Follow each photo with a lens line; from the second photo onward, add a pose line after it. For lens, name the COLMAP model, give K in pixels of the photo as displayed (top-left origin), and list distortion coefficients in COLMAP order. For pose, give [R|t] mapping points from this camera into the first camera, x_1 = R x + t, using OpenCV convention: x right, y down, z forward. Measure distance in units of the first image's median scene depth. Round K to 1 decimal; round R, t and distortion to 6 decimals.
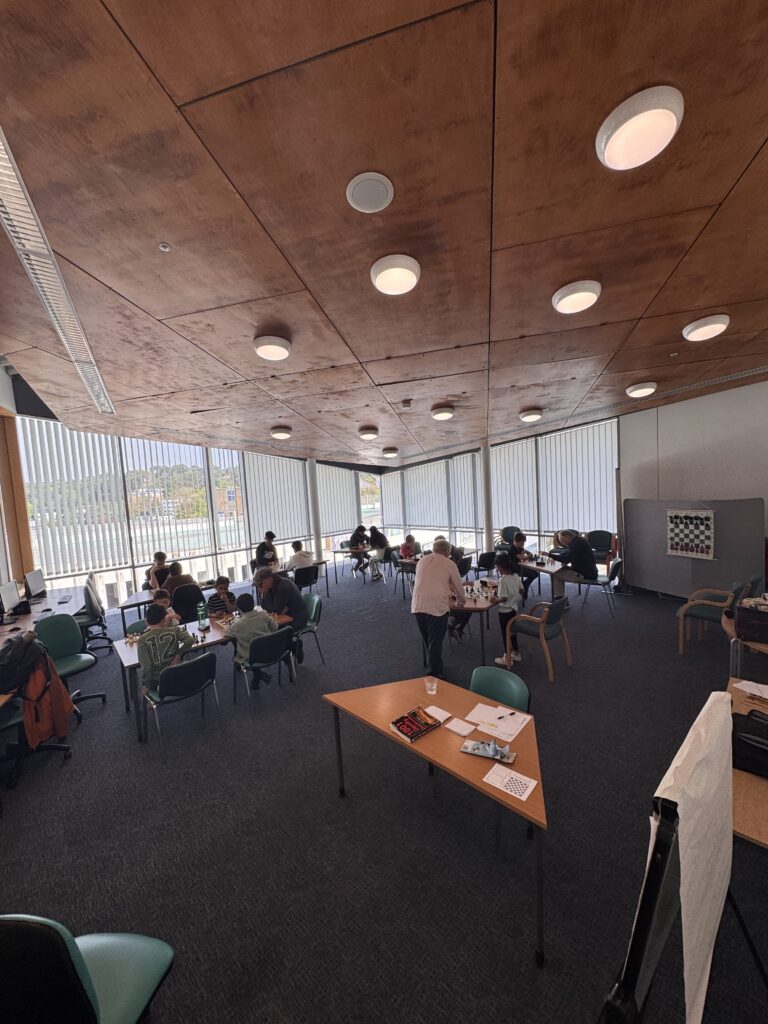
lens RADIAL K [[406.6, 0, 389.9], [0, 406.6, 512.4], [0, 0, 1]] dist [-0.000759, 0.000077]
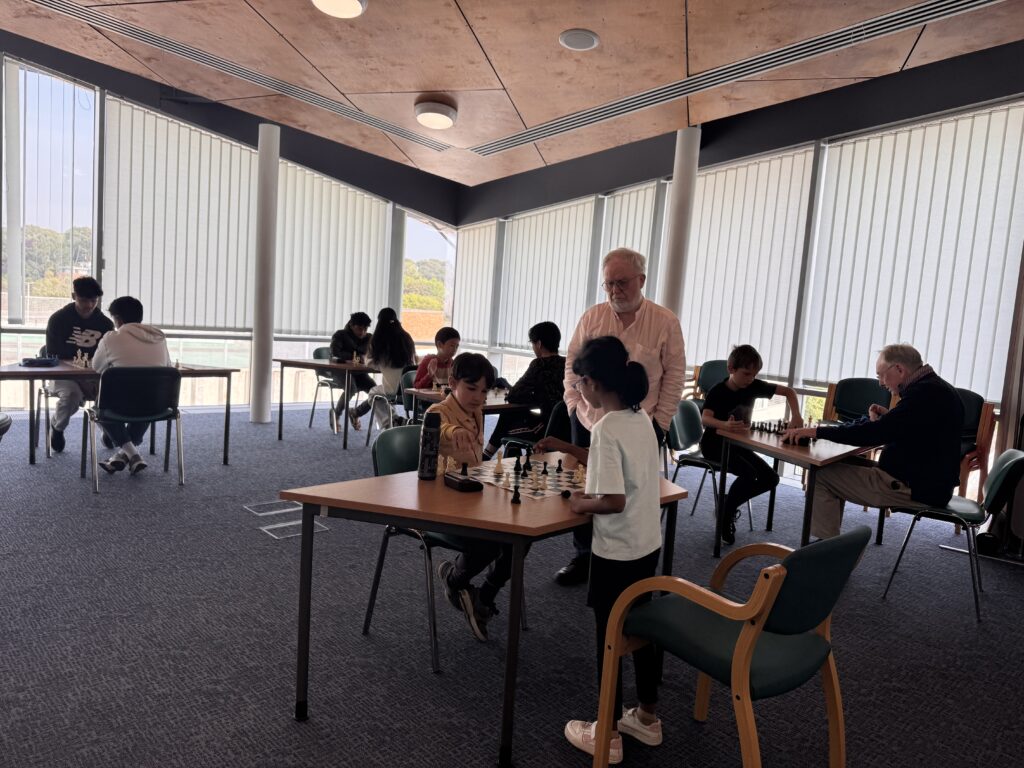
lens RADIAL K [[718.0, 0, 510.0], [0, 718.0, 383.2], [0, 0, 1]] dist [0.044681, -0.000396]
pose [[0.991338, 0.128955, -0.024870, 0.151780], [-0.128319, 0.991400, 0.025697, 0.094559], [0.027970, -0.022283, 0.999360, 0.383499]]
